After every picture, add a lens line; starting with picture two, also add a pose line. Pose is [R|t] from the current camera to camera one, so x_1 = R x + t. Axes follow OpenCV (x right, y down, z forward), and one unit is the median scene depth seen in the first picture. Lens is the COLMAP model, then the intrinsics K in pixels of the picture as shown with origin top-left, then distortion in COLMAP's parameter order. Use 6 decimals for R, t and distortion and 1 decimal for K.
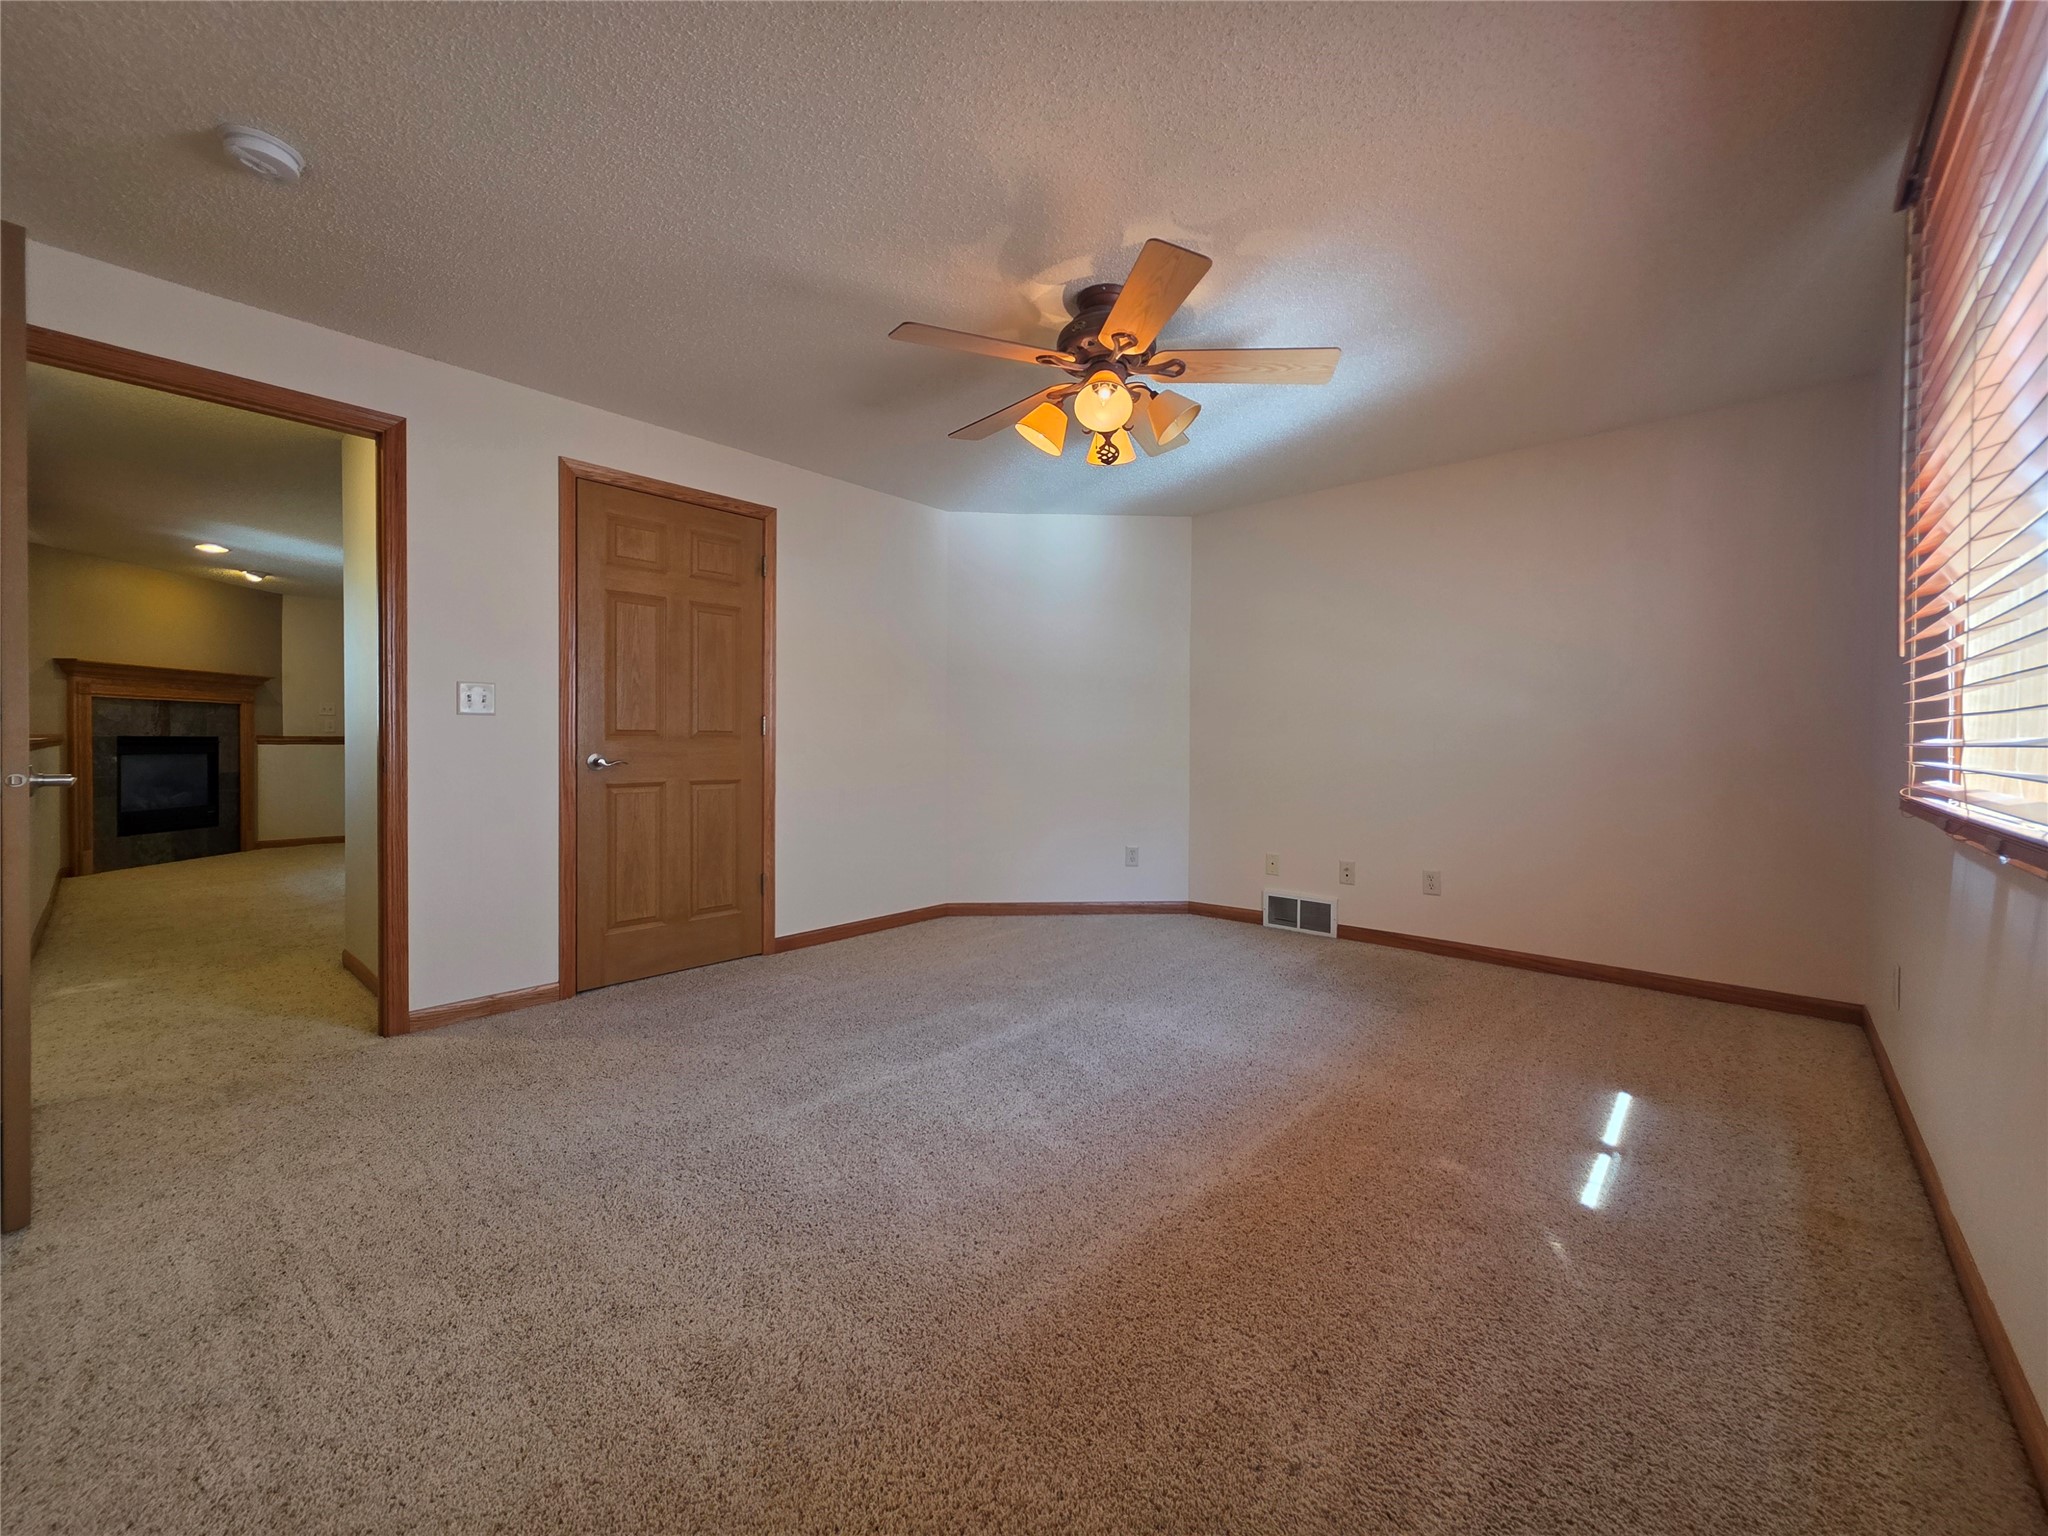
lens RADIAL K [[819.0, 0, 1022.7], [0, 819.0, 753.1], [0, 0, 1]] dist [0.000442, 0.000285]
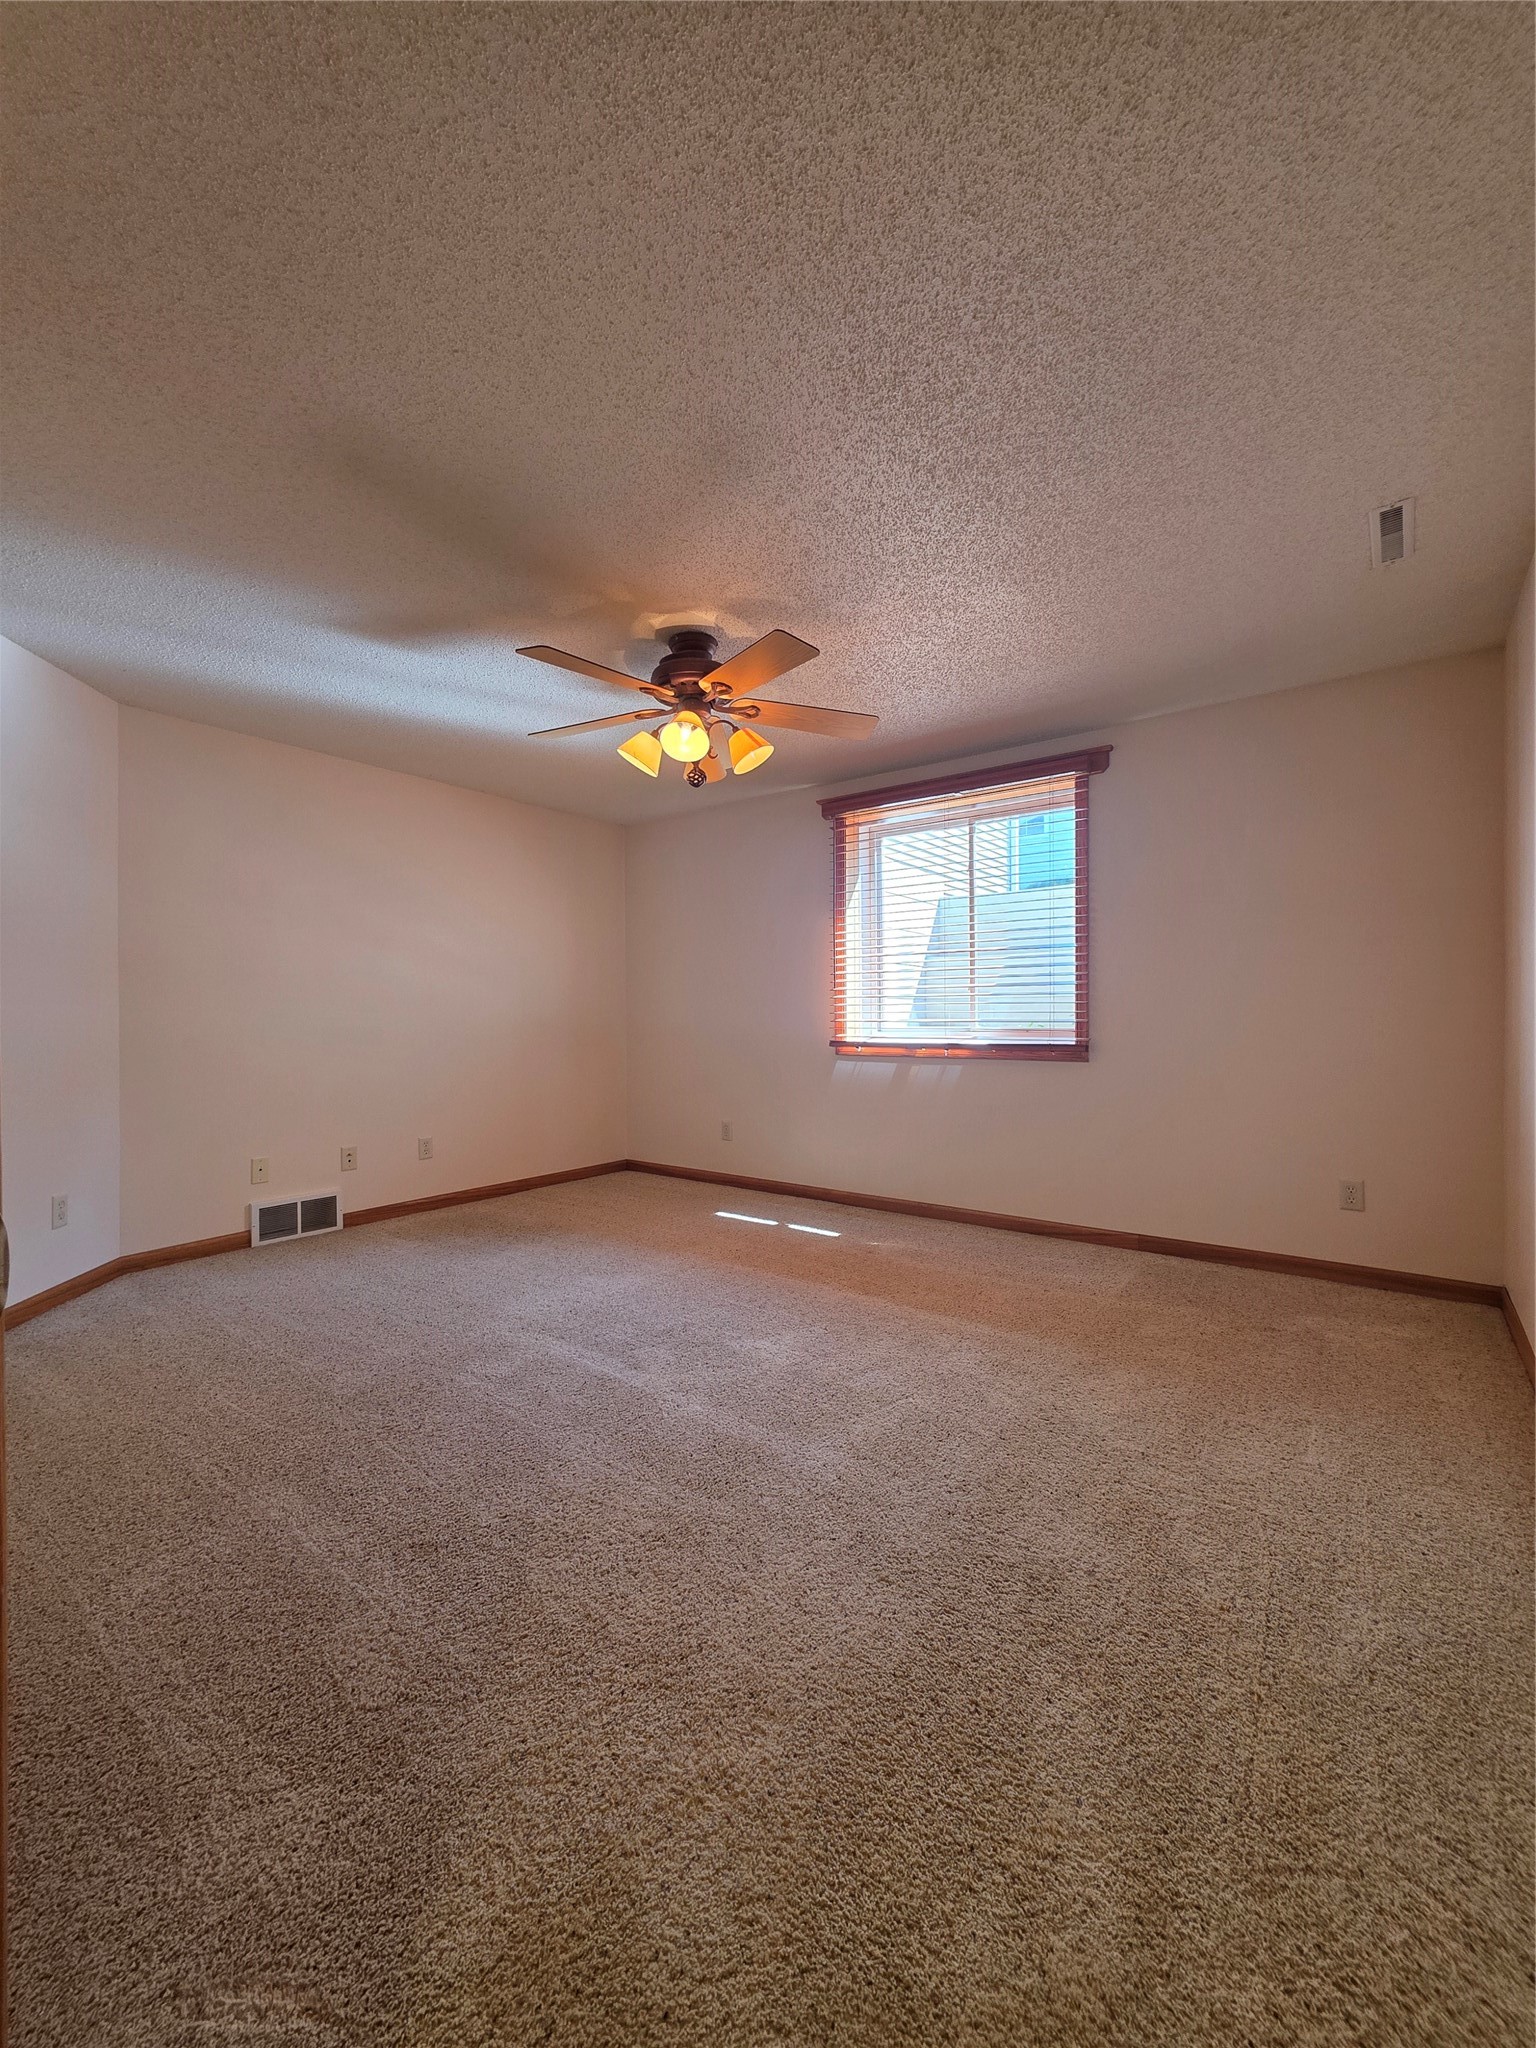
lens RADIAL K [[819.0, 0, 768.0], [0, 819.0, 1024.0], [0, 0, 1]] dist [0.000442, 0.000285]
pose [[-0.073351, -0.023513, 0.997029, -0.925479], [0.023959, 0.999392, 0.025331, -0.041992], [-0.997018, 0.025746, -0.072743, 0.851972]]
